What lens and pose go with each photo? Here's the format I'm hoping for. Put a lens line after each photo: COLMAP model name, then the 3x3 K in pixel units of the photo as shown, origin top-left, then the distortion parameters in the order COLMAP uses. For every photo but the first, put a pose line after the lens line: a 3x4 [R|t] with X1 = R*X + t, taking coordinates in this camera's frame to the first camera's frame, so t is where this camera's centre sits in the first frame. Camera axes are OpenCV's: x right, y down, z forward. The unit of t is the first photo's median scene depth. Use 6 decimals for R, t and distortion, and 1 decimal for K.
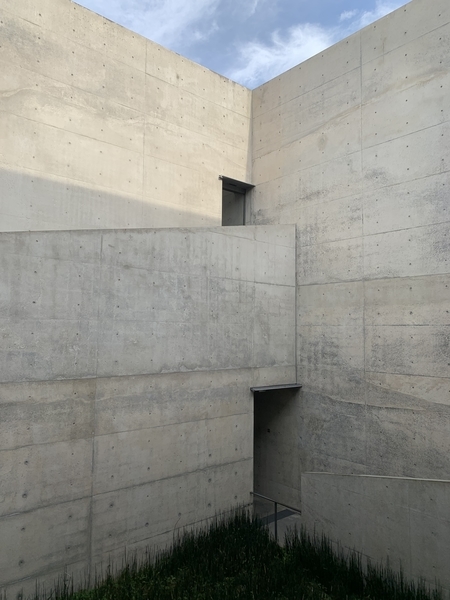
lens RADIAL K [[449.6, 0, 226.4], [0, 449.6, 296.5], [0, 0, 1]] dist [0.001456, -0.022116]
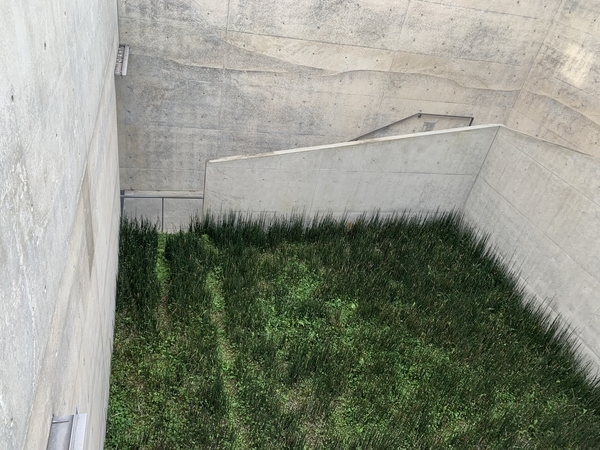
lens RADIAL K [[449.6, 0, 299.3], [0, 449.6, 226.3], [0, 0, 1]] dist [0.001456, -0.022116]
pose [[0.472389, -0.444034, 0.761369, -0.481150], [-0.227339, 0.773214, 0.591994, -0.091001], [-0.851566, -0.452741, 0.264311, 0.521066]]
